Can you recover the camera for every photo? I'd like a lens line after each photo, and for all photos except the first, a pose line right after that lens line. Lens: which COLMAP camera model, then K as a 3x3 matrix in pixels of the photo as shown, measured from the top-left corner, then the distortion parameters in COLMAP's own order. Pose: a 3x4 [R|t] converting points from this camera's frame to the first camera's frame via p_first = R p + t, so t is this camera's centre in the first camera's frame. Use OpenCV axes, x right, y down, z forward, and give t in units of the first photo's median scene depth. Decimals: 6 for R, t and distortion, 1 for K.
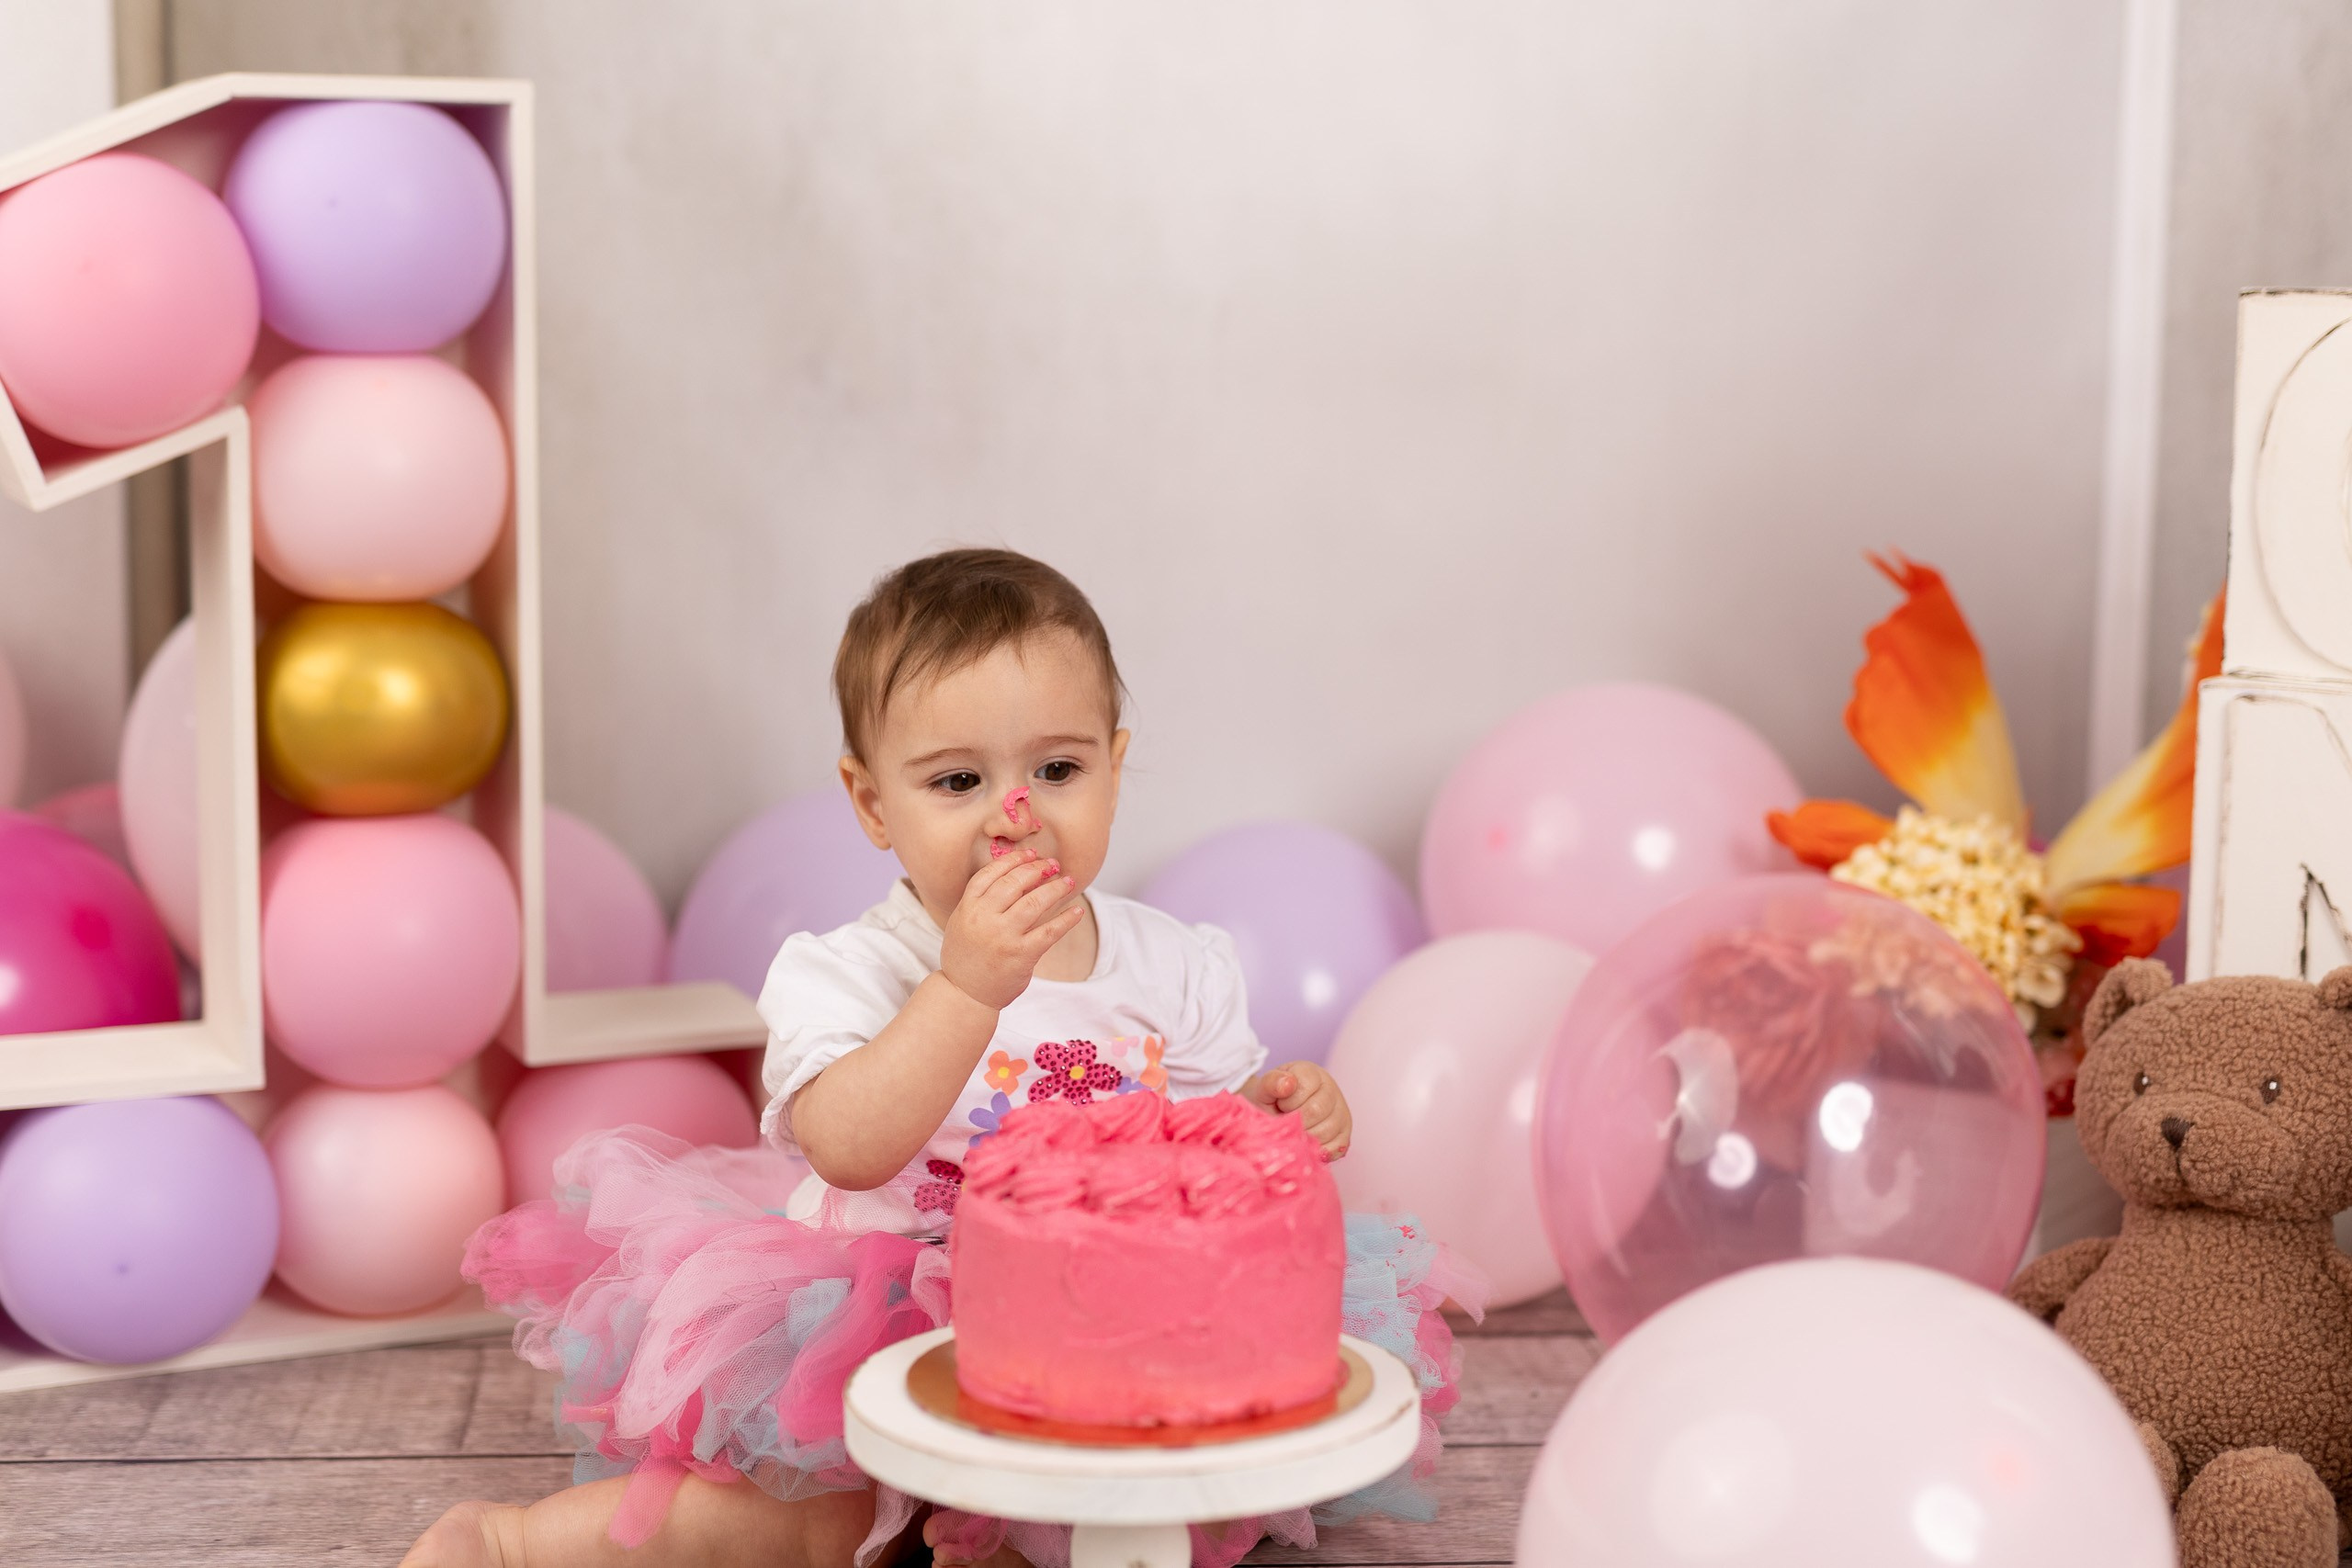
lens RADIAL K [[3472.2, 0, 1168.4], [0, 3472.2, 842.2], [0, 0, 1]] dist [0.005453, -0.016467]
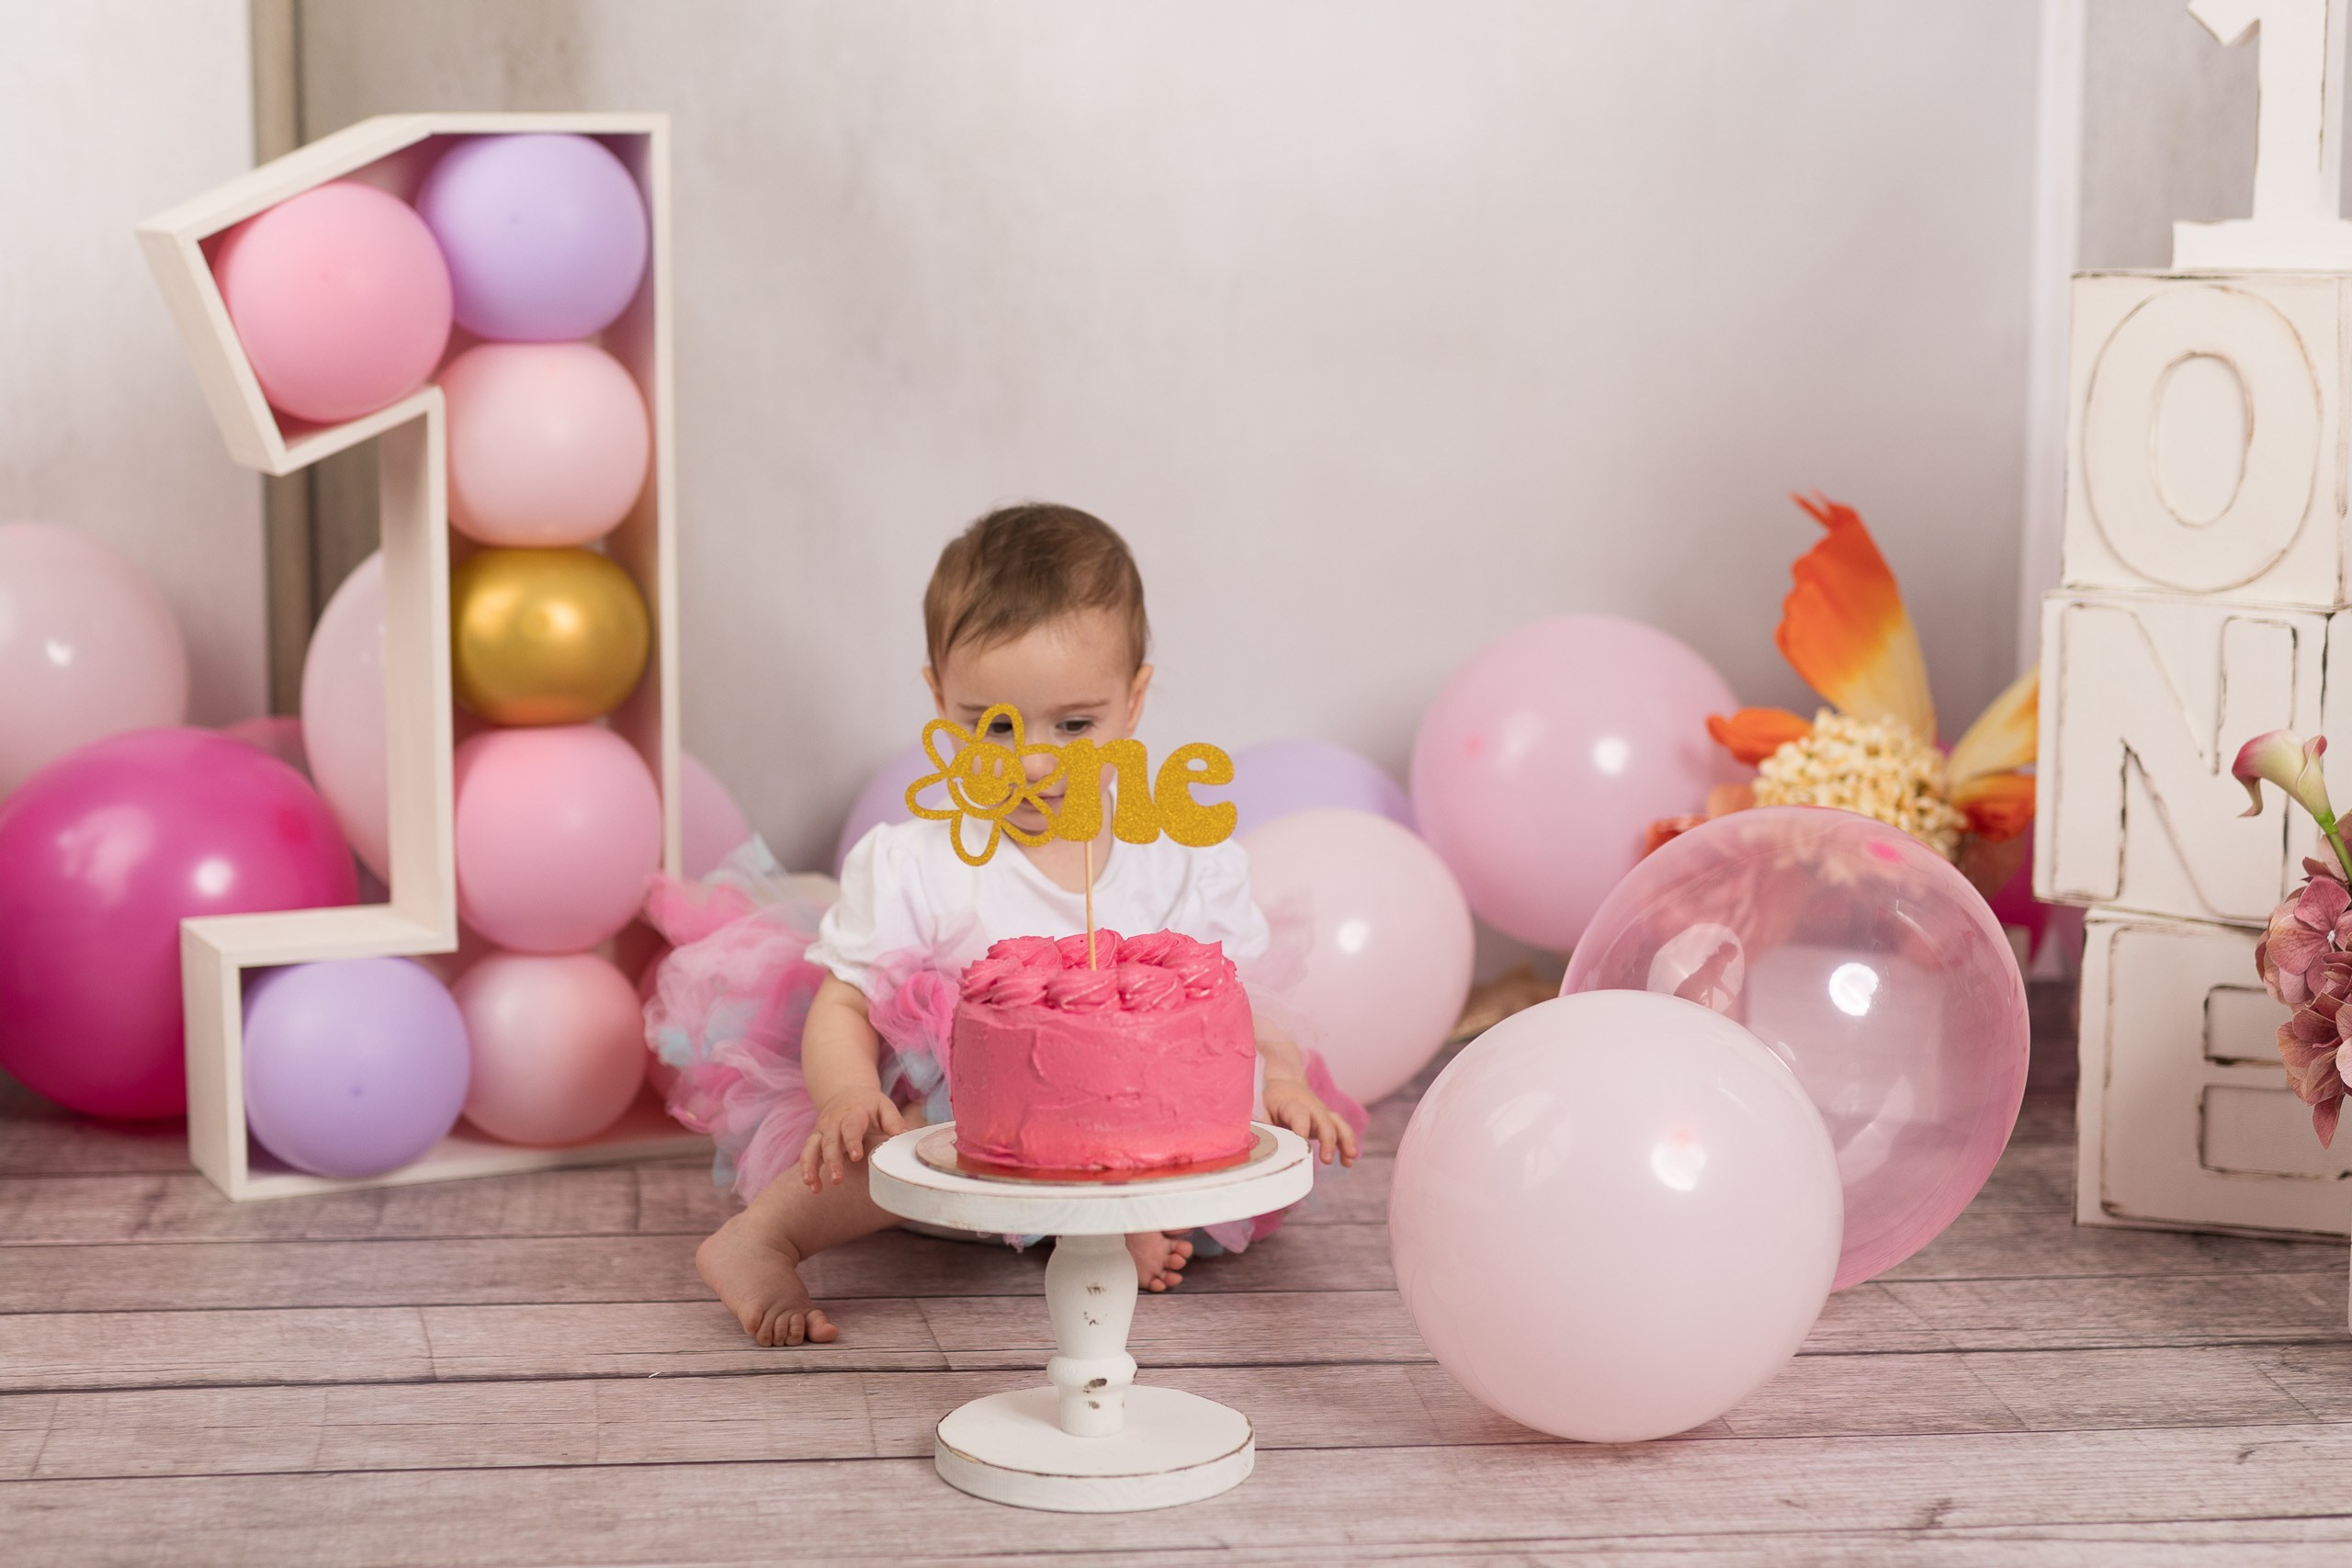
lens RADIAL K [[4147.3, 0, 1153.0], [0, 4147.3, 991.0], [0, 0, 1]] dist [-0.000893, 0.070136]
pose [[0.999926, -0.011935, 0.002262, -0.022083], [0.011870, 0.999576, 0.026578, 0.051530], [-0.002578, -0.026550, 0.999644, -0.467854]]
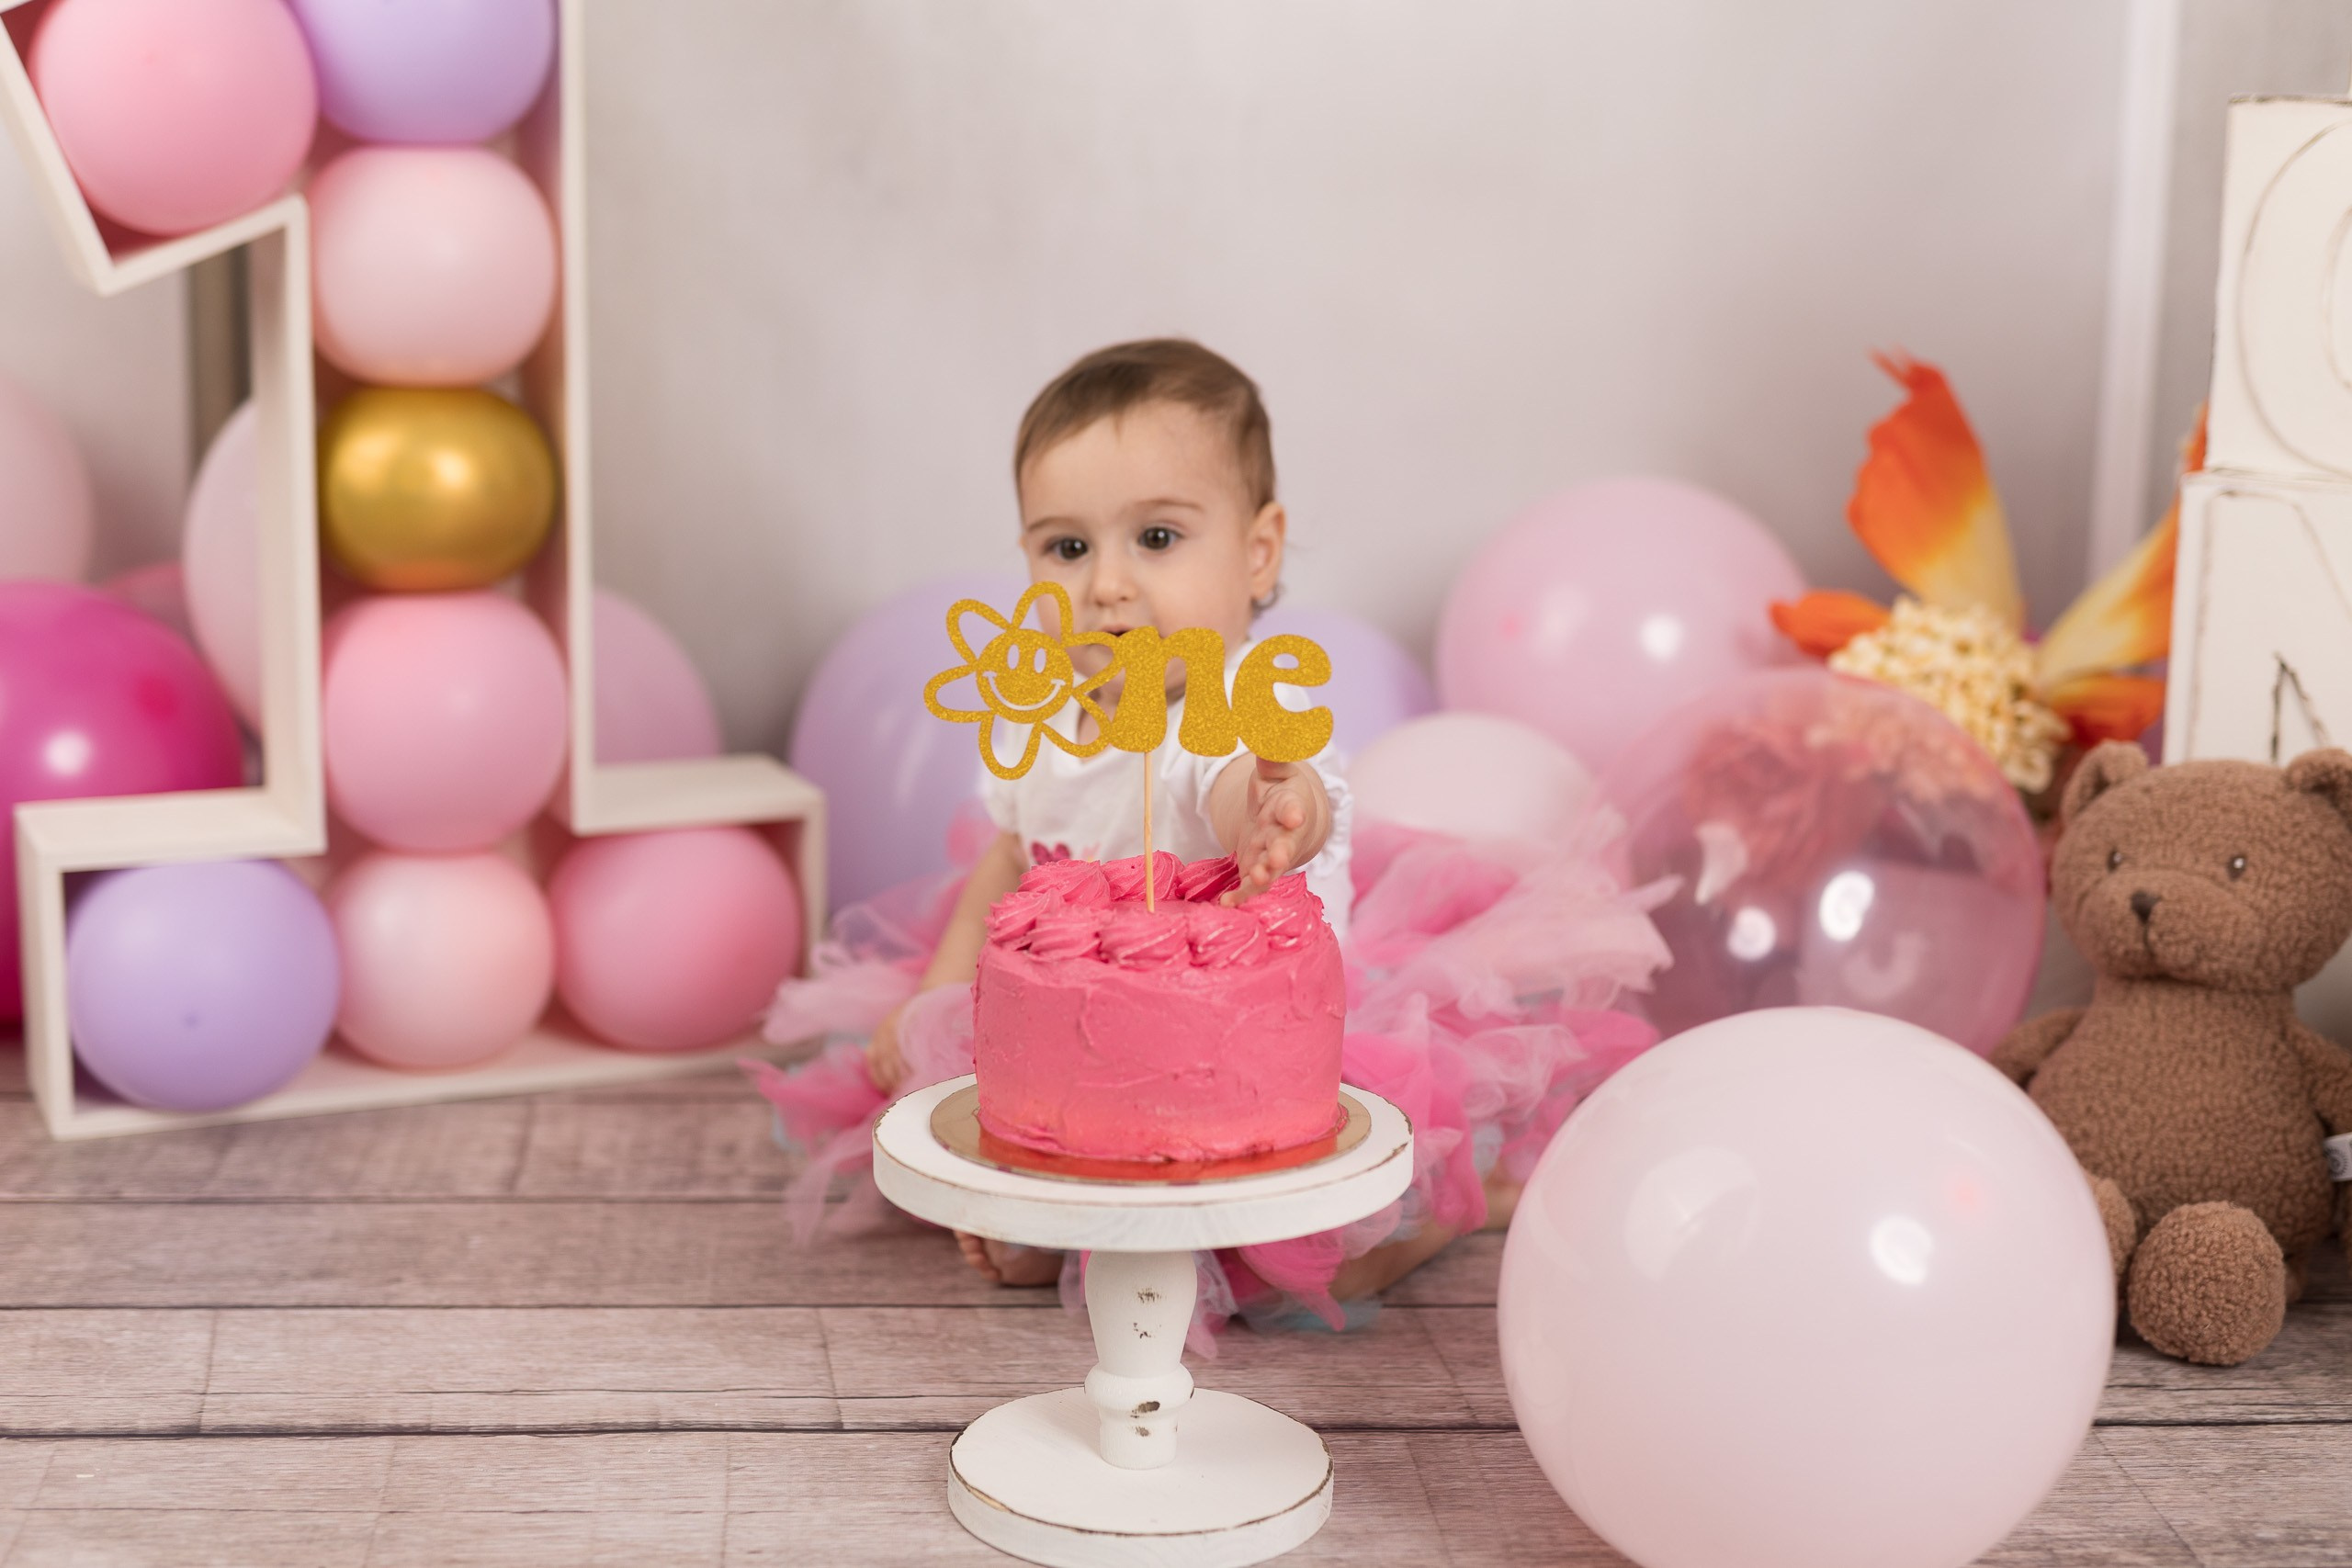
lens RADIAL K [[3440.9, 0, 1190.2], [0, 3440.9, 830.9], [0, 0, 1]] dist [-0.001801, 0.001114]
pose [[0.999940, 0.009084, -0.006130, 0.007187], [-0.008742, 0.998522, 0.053651, 0.006848], [0.006609, -0.053594, 0.998541, -0.035504]]
